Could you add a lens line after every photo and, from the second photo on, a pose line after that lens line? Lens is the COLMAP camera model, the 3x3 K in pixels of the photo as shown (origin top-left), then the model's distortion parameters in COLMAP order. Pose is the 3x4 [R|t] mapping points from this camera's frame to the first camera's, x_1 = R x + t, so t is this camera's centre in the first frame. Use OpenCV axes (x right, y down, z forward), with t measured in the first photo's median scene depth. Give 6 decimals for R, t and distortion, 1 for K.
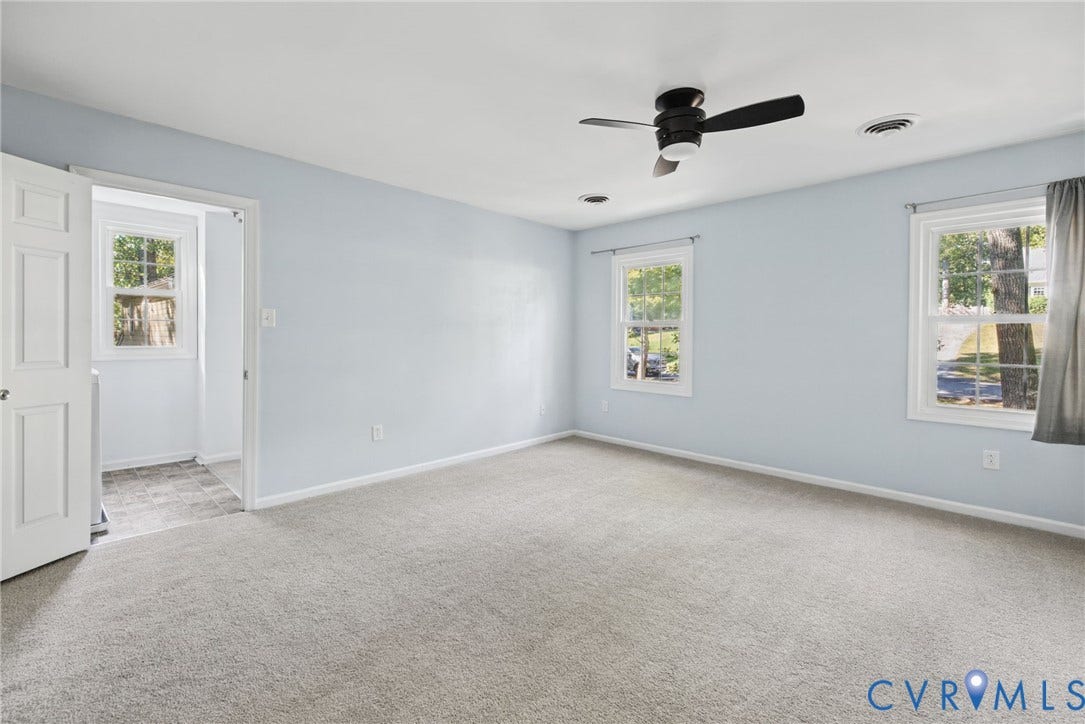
lens RADIAL K [[474.0, 0, 530.5], [0, 474.0, 345.2], [0, 0, 1]] dist [0.002876, 0.000006]
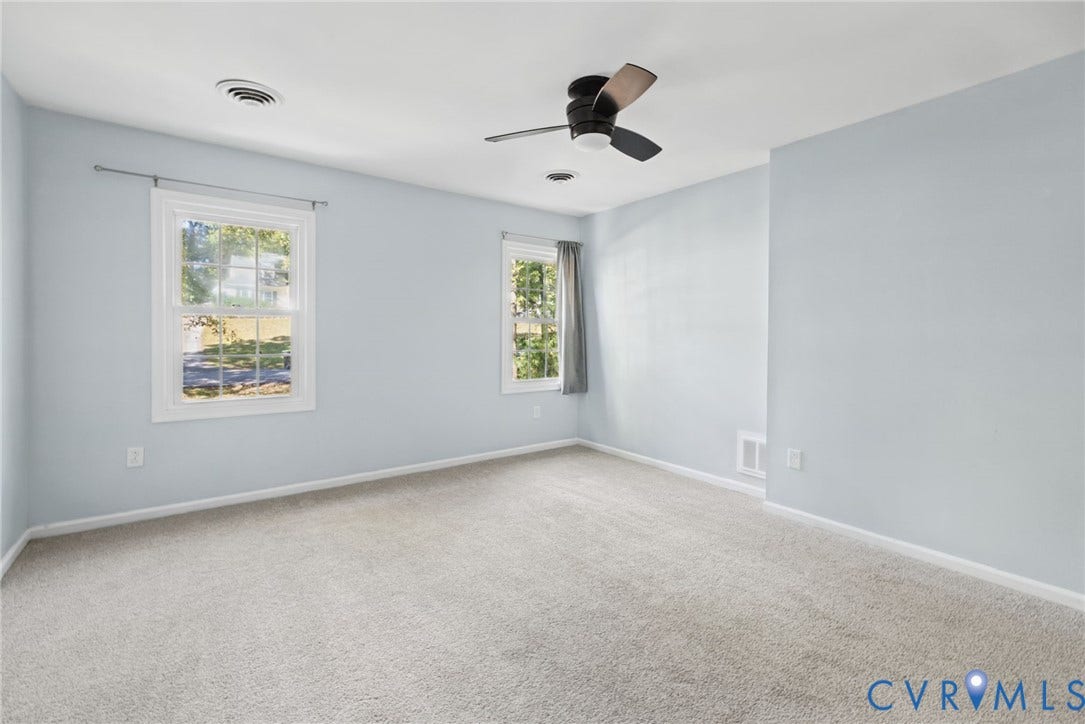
lens RADIAL K [[474.0, 0, 530.5], [0, 474.0, 345.2], [0, 0, 1]] dist [0.002876, 0.000006]
pose [[0.148073, -0.028769, 0.988558, -0.327221], [0.014419, 0.999533, 0.026928, -0.010329], [-0.988871, 0.010267, 0.148419, 0.479850]]
